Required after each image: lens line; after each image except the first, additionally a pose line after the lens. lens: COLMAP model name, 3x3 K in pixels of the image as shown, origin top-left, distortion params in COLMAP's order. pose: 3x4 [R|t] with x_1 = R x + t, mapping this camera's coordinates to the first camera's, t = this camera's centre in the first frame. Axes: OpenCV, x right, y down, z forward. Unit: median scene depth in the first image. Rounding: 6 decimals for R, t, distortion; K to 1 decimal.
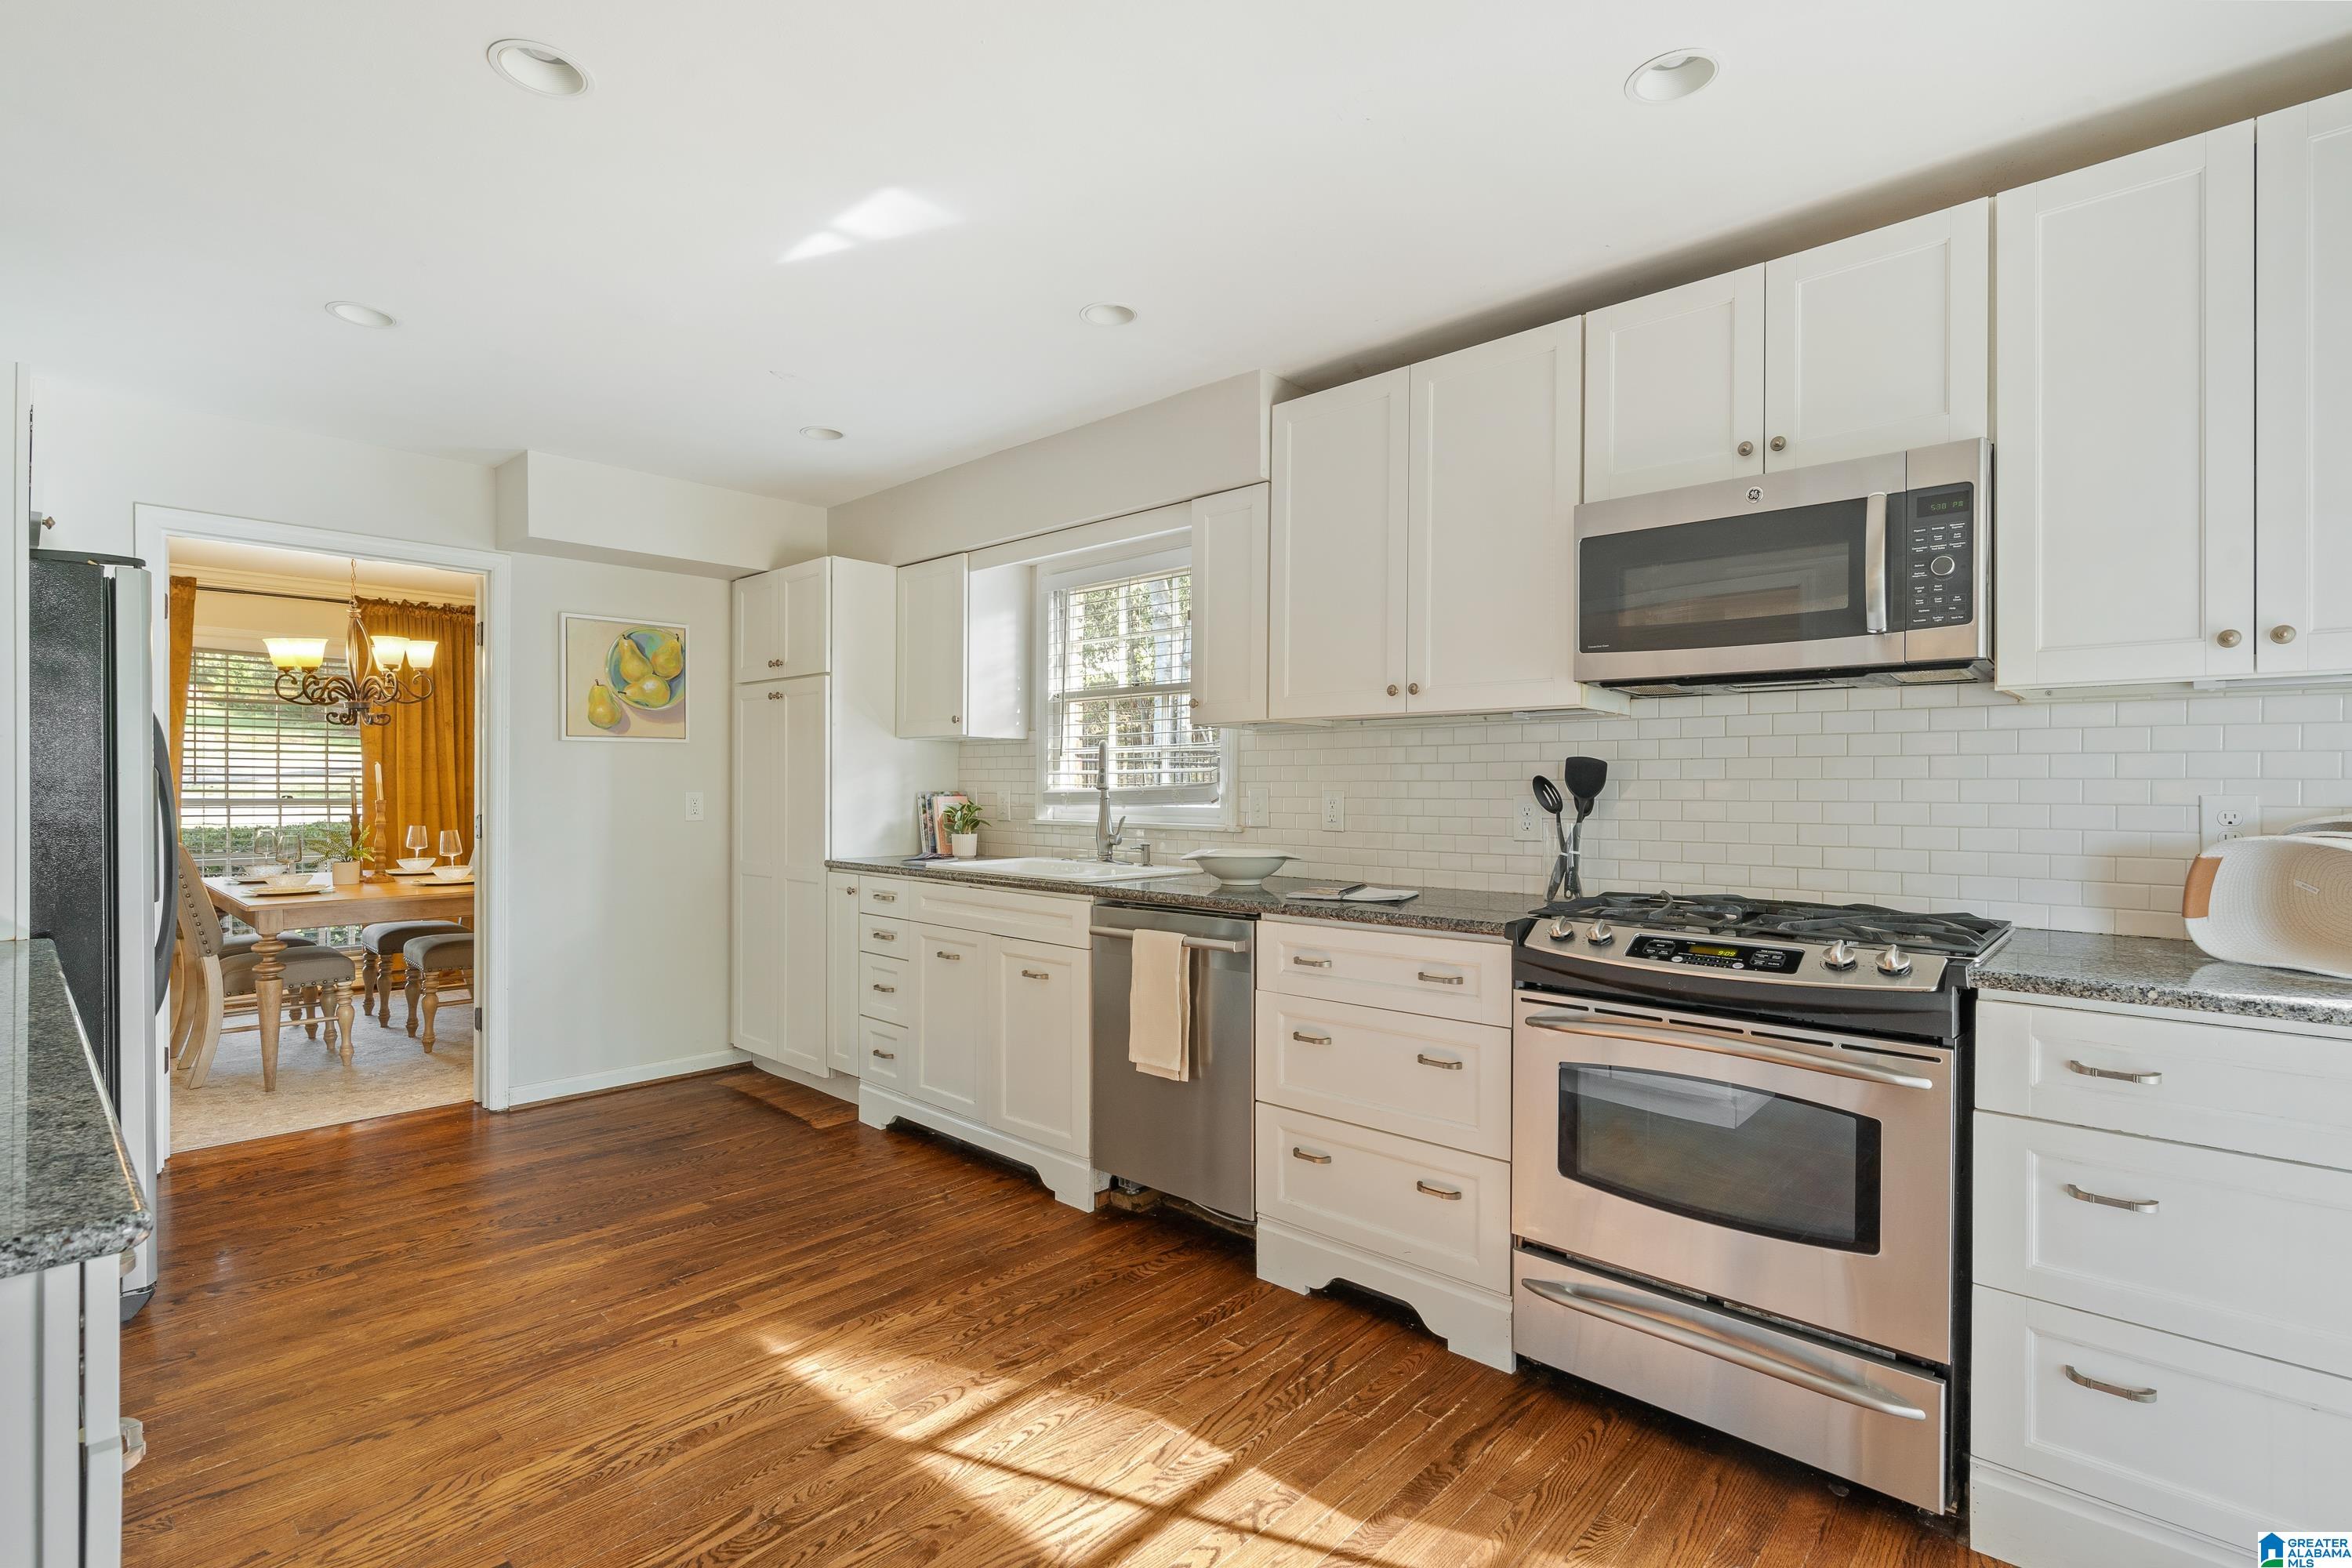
lens RADIAL K [[1101.4, 0, 1176.0], [0, 1101.4, 784.0], [0, 0, 1]] dist [-0.004751, 0.000459]
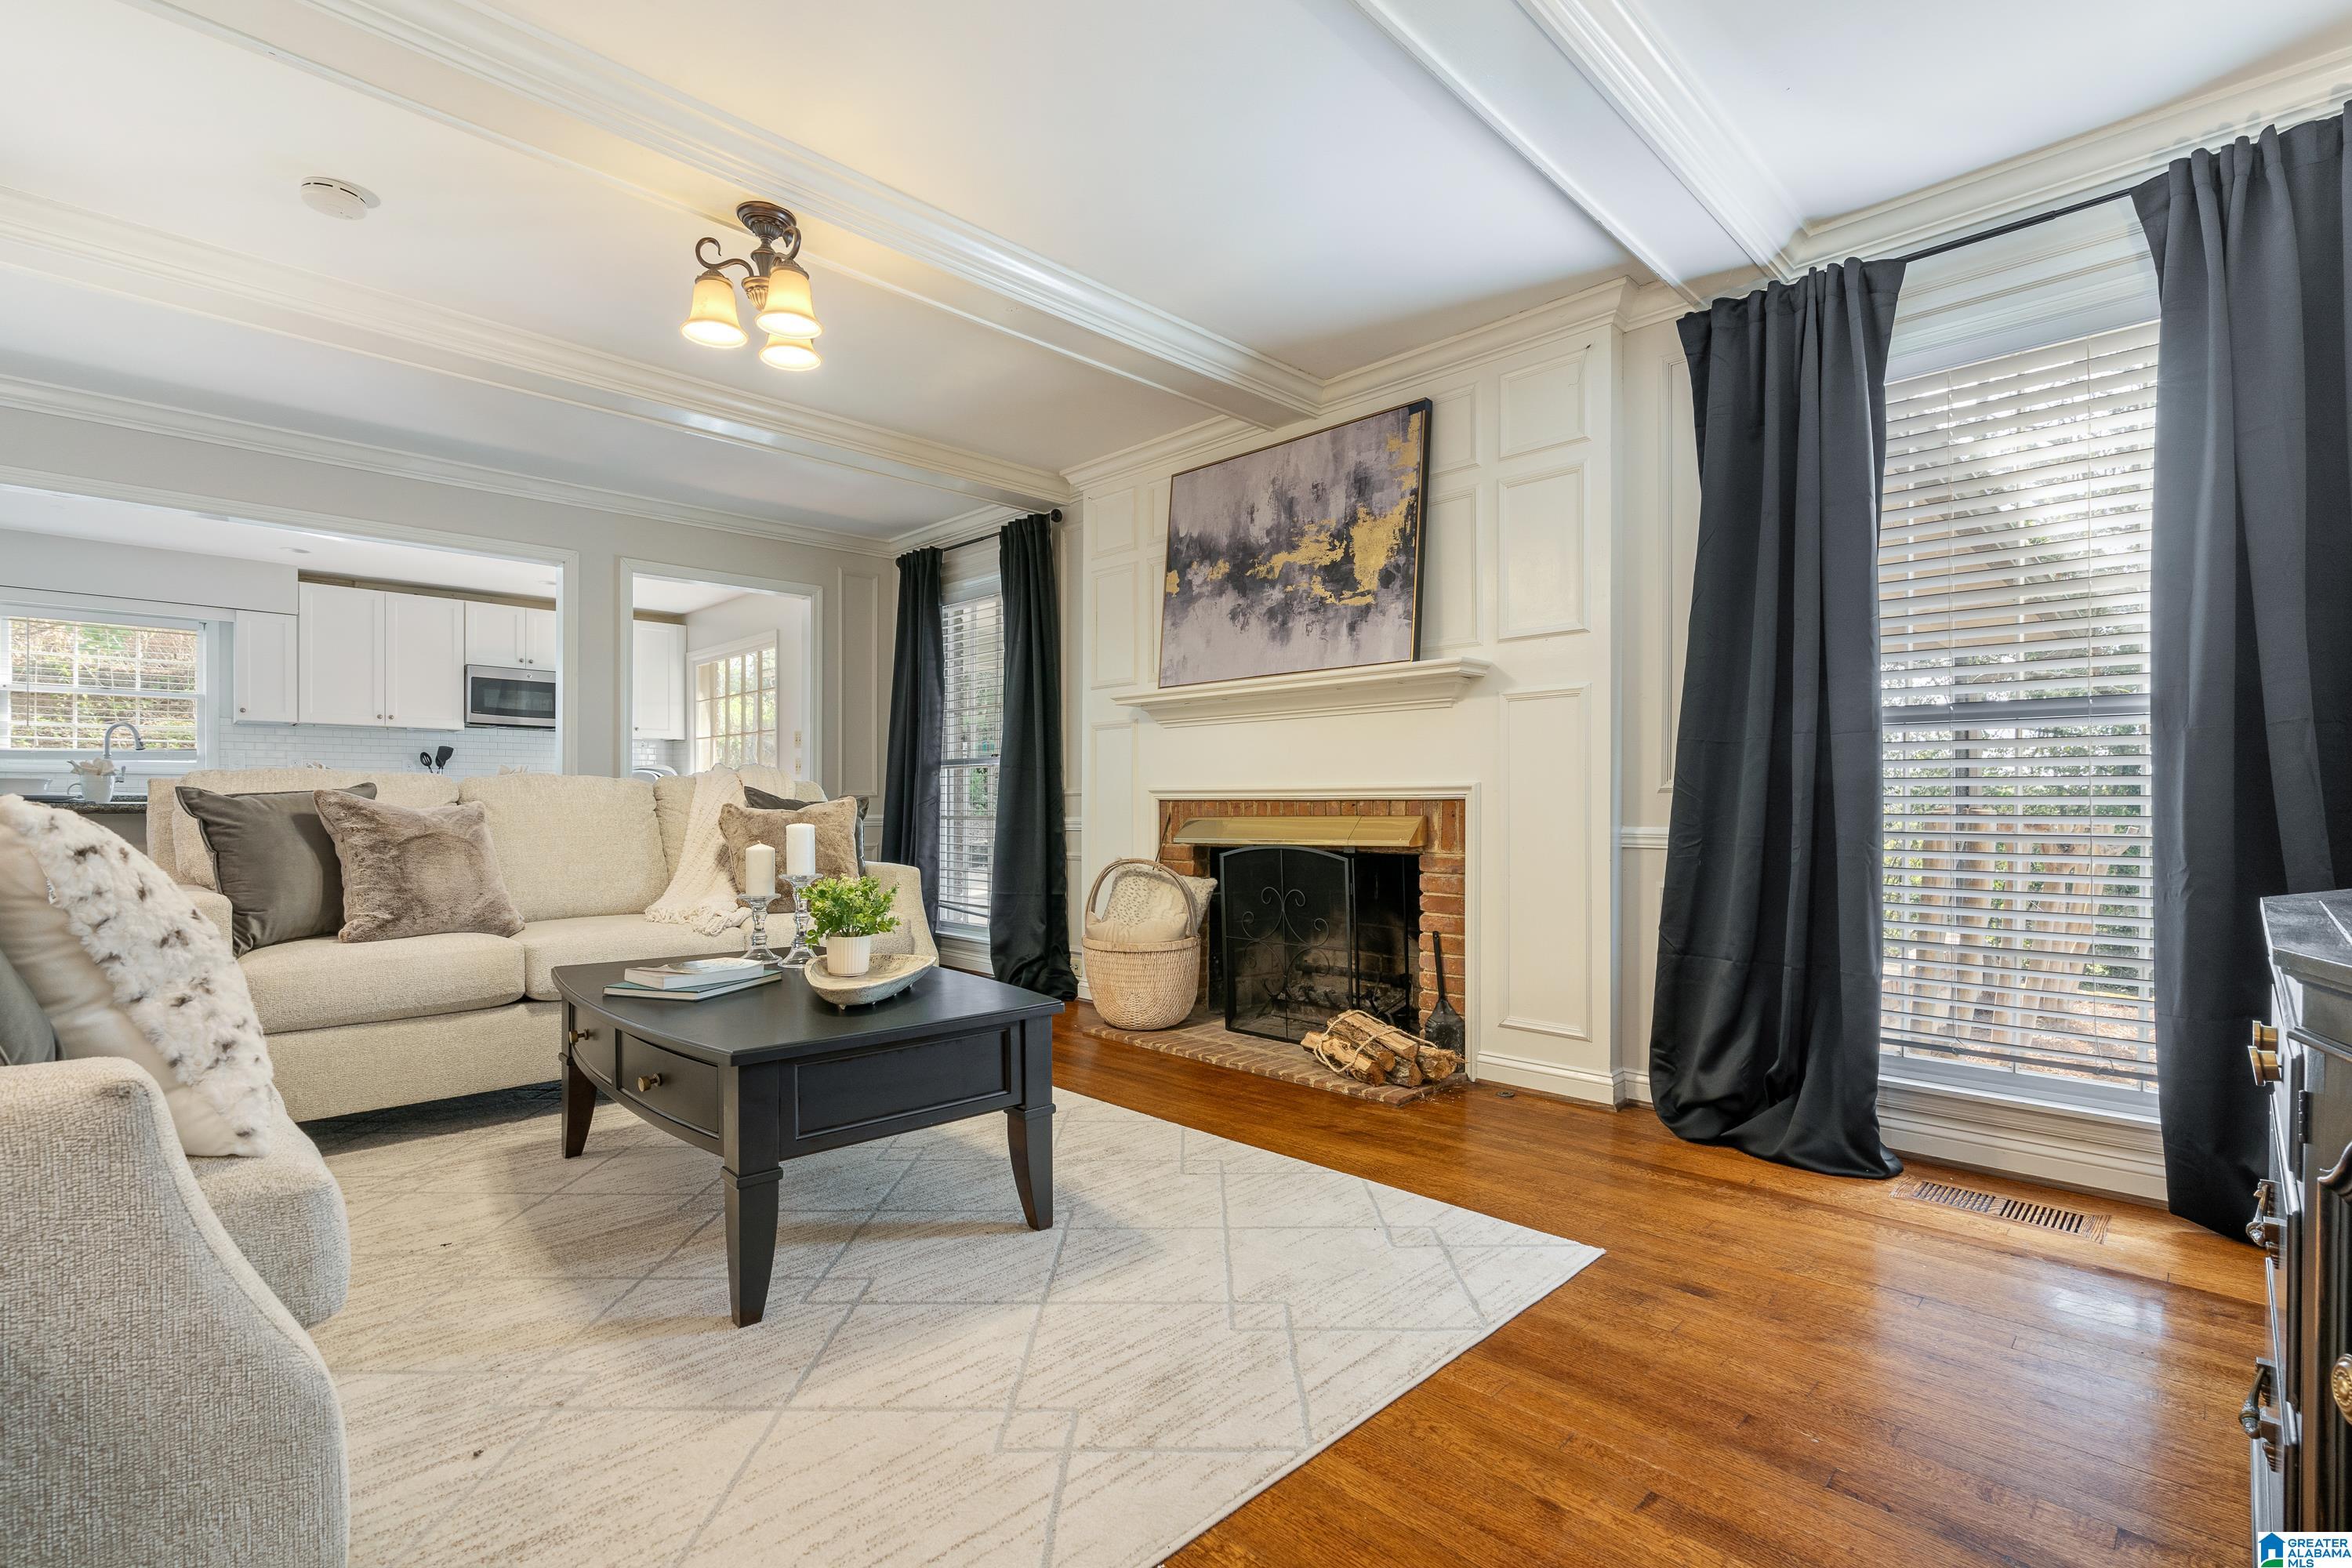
lens RADIAL K [[1066.2, 0, 1168.5], [0, 1066.2, 807.3], [0, 0, 1]] dist [-0.002370, -0.000352]
pose [[0.046980, -0.006810, 0.998873, -2.766906], [-0.000842, 0.999976, 0.006857, 0.137387], [-0.998895, -0.001164, 0.046973, -1.212936]]
